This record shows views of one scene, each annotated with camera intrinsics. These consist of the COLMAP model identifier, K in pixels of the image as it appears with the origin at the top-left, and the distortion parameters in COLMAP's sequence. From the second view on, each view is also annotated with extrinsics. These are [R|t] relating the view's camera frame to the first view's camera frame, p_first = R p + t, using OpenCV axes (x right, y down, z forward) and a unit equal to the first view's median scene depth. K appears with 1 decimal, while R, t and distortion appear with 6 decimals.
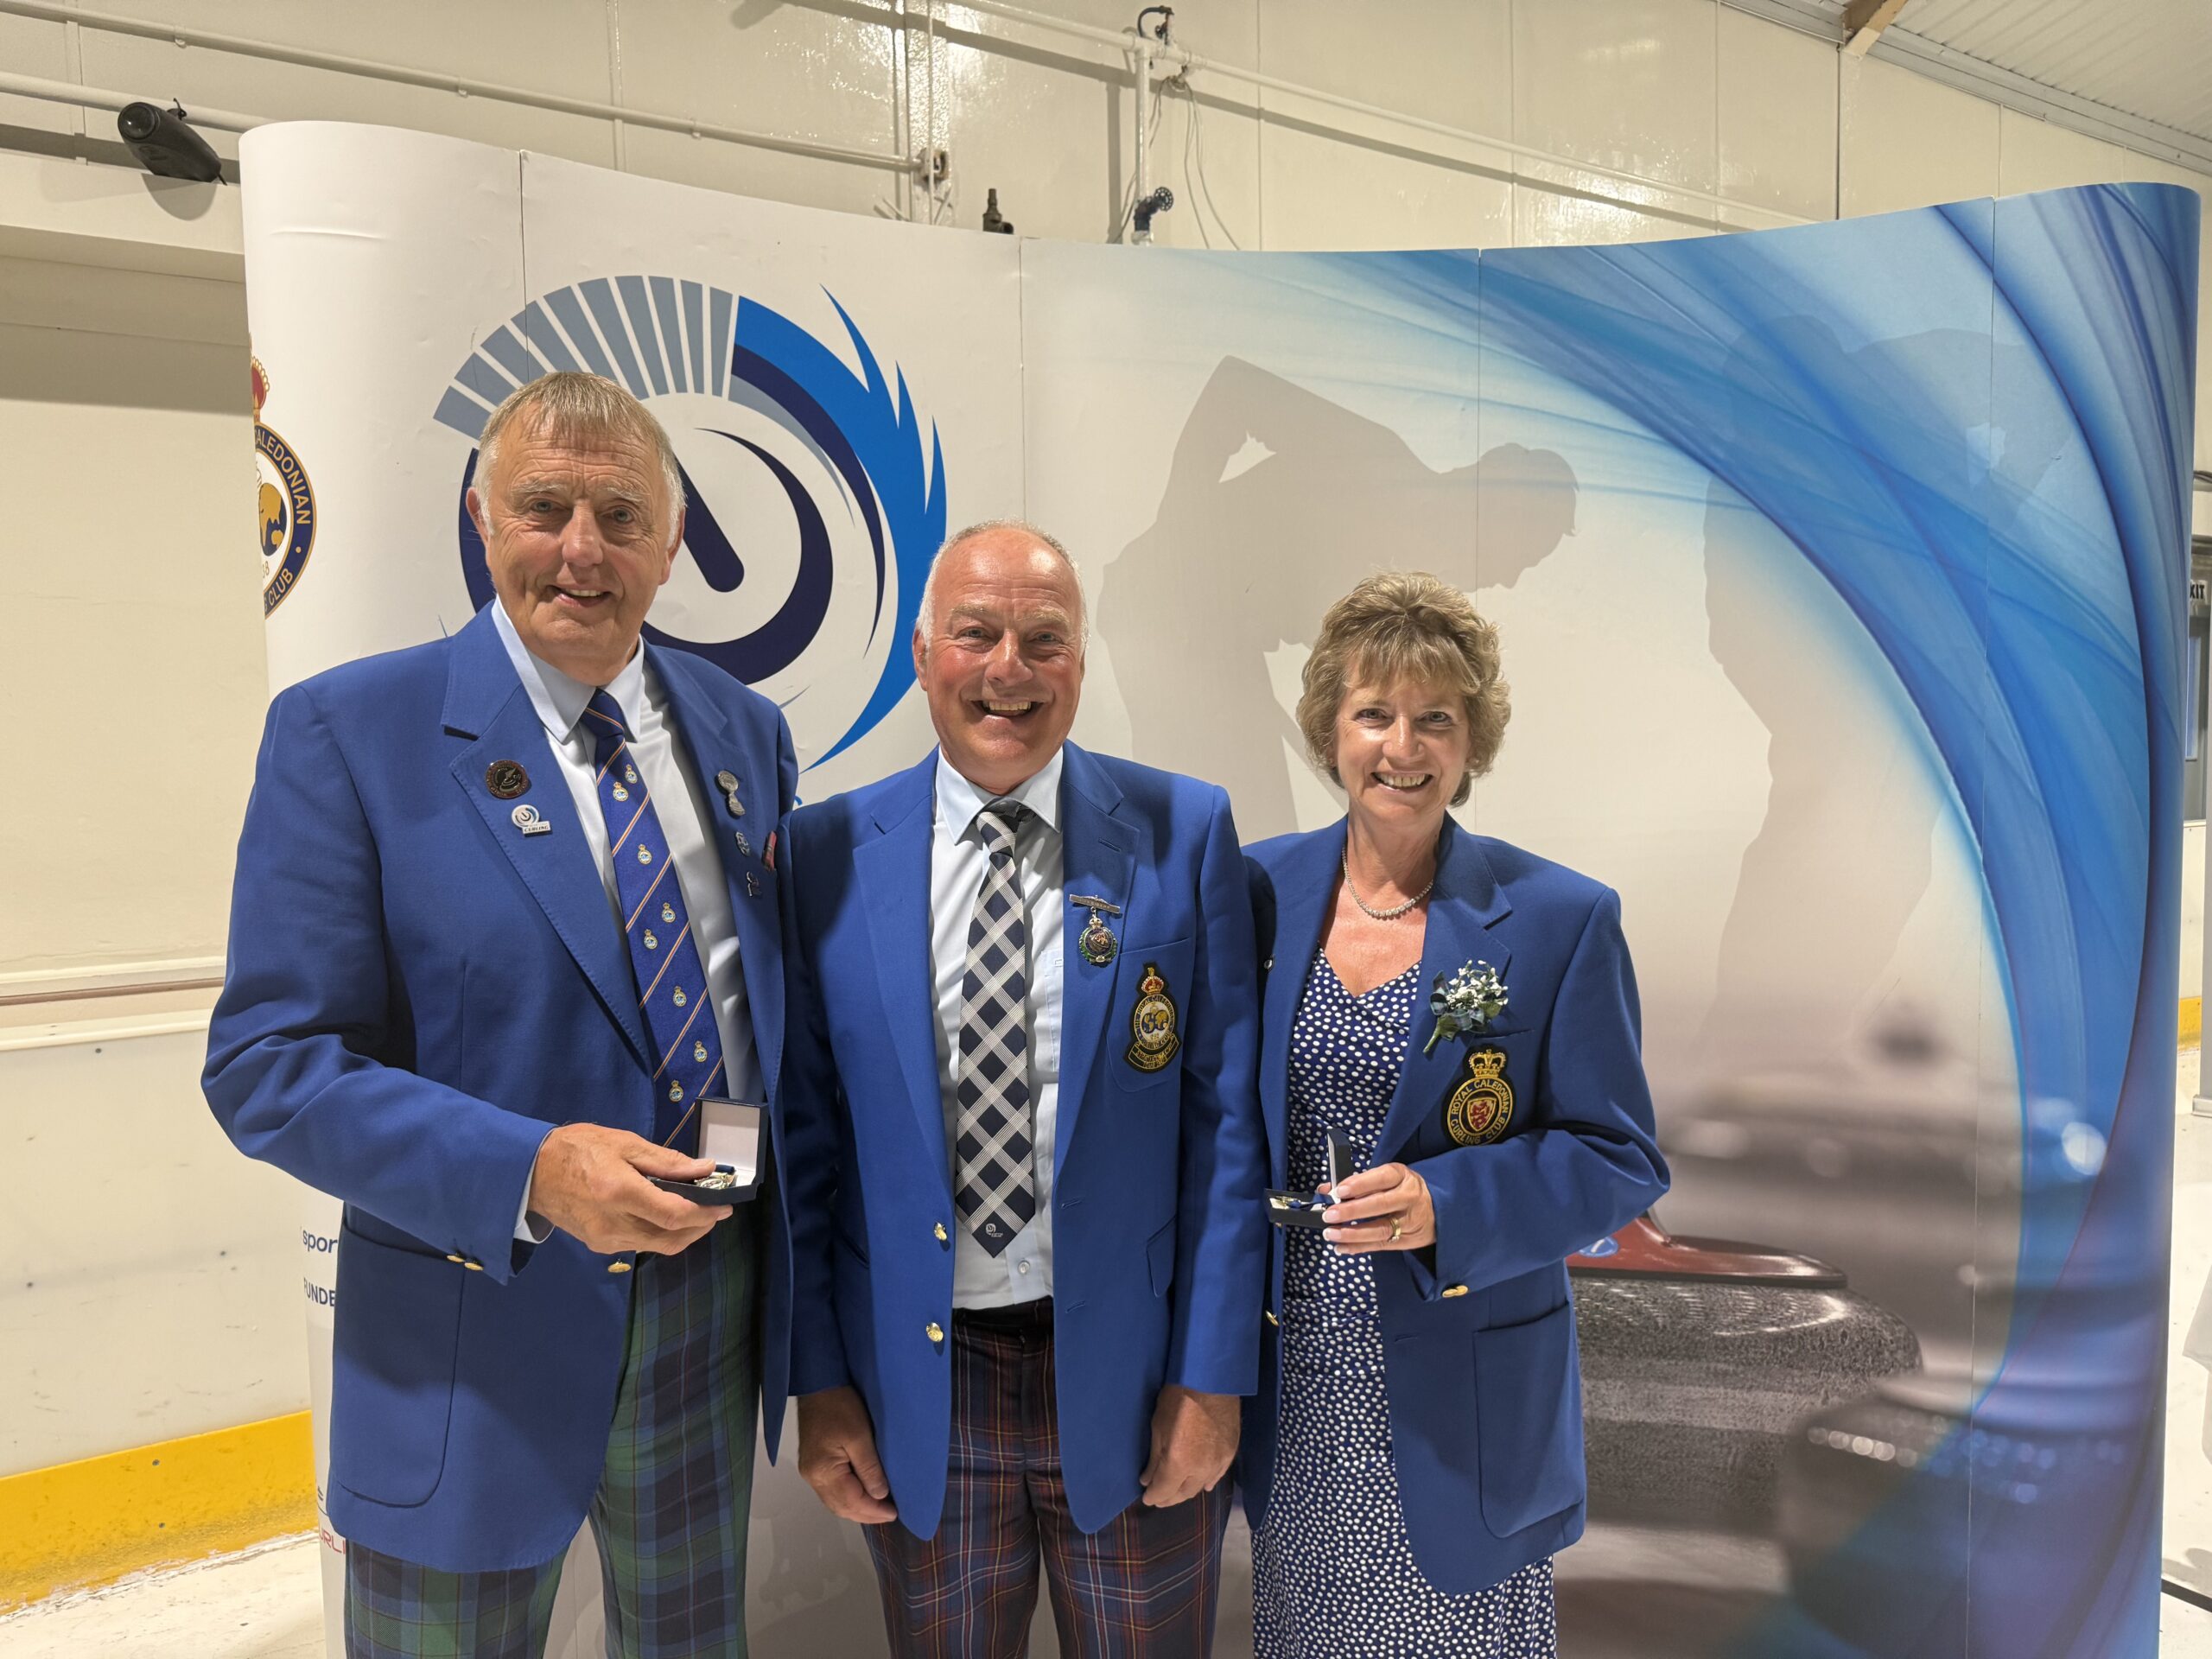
lens RADIAL K [[1580.0, 0, 1099.7], [0, 1580.0, 837.3], [0, 0, 1]] dist [-0.004785, 0.001582]
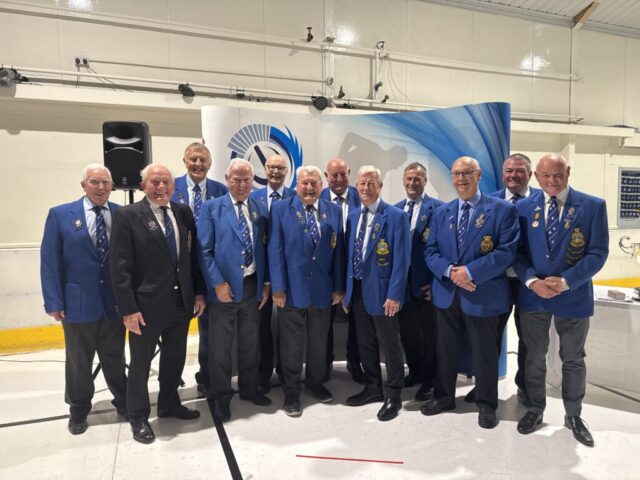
lens RADIAL K [[450.2, 0, 322.1], [0, 450.2, 241.9], [0, 0, 1]] dist [0.054642, -0.076343]
pose [[0.978291, 0.025906, -0.205611, 0.348832], [-0.024197, 0.999649, 0.010824, 0.103830], [0.205819, -0.005614, 0.978574, -0.741384]]
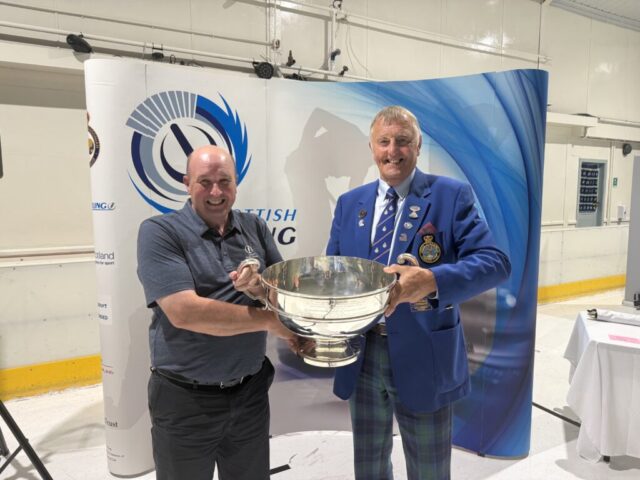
lens RADIAL K [[454.1, 0, 323.4], [0, 454.1, 240.5], [0, 0, 1]] dist [0.002295, -0.005470]
pose [[0.997789, 0.026206, -0.061083, 0.184197], [-0.023628, 0.998815, 0.042559, -0.002431], [0.062125, -0.041021, 0.997225, -0.219482]]
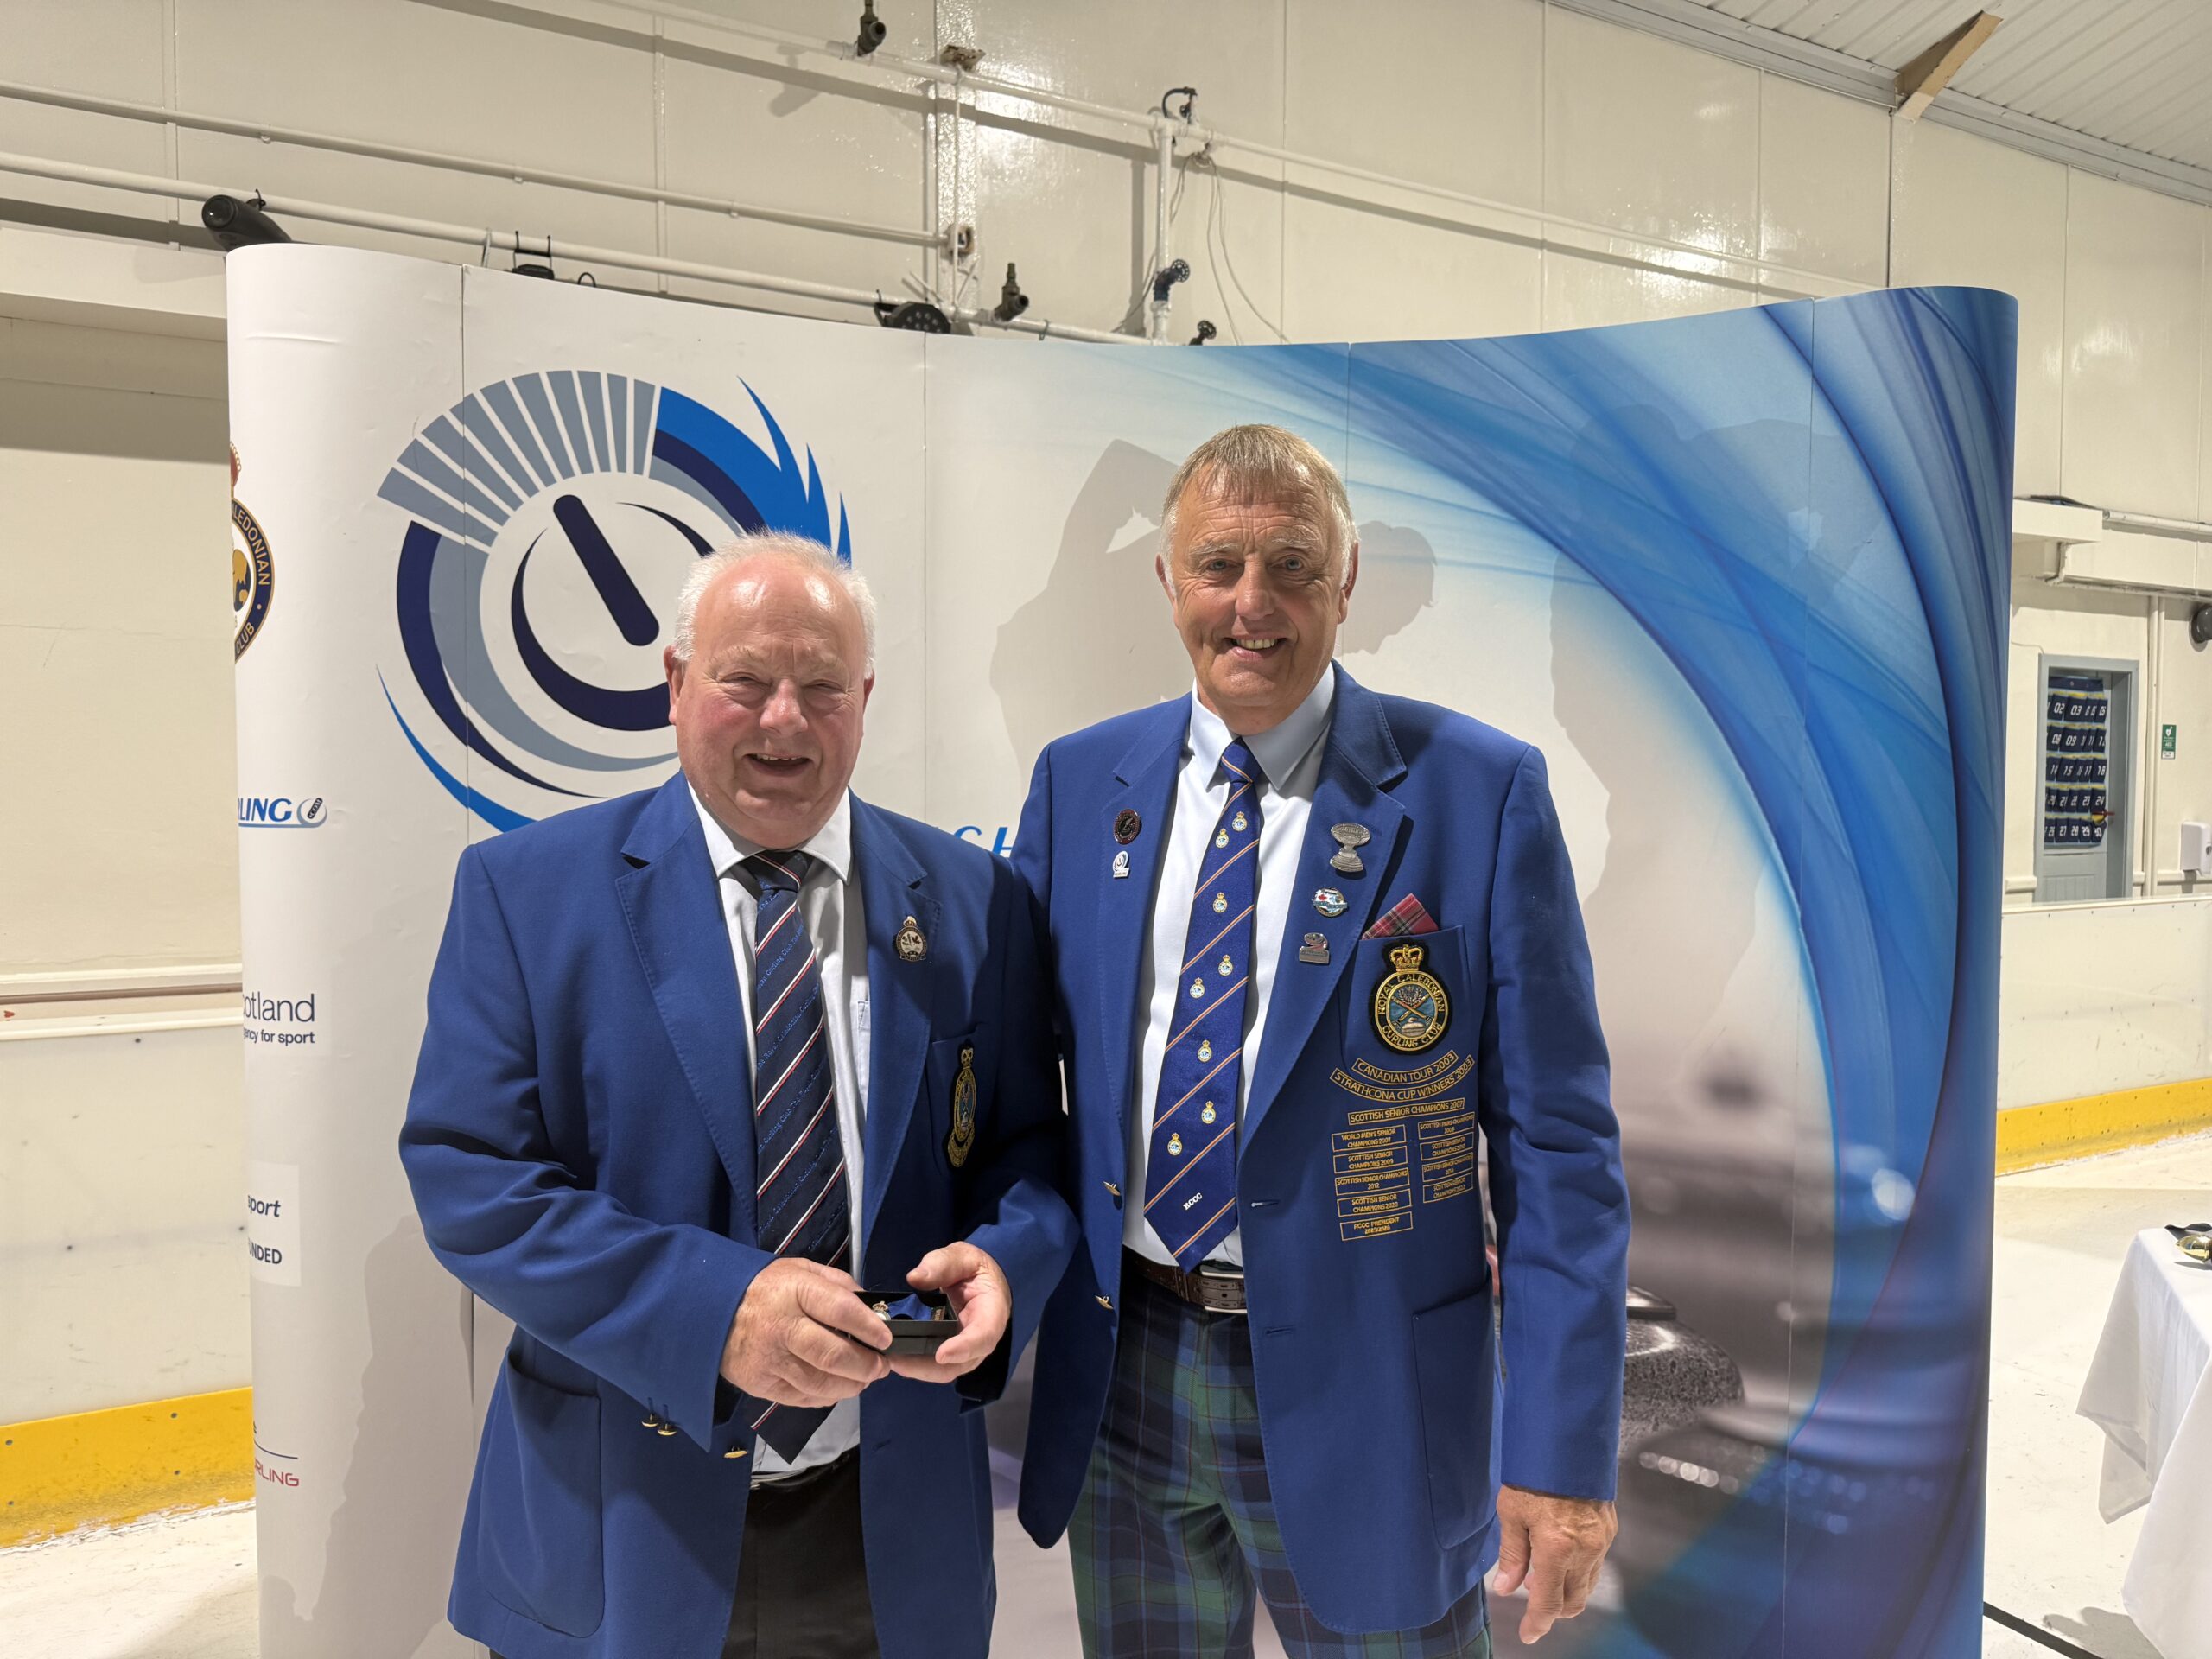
lens RADIAL K [[1575.8, 0, 1093.6], [0, 1575.8, 839.5], [0, 0, 1]] dist [0.002809, -0.007093]
pose [[0.996886, 0.025663, -0.074570, 0.155963], [-0.027440, 0.999361, -0.022915, -0.000490], [0.073934, 0.024889, 0.996952, -0.087702]]
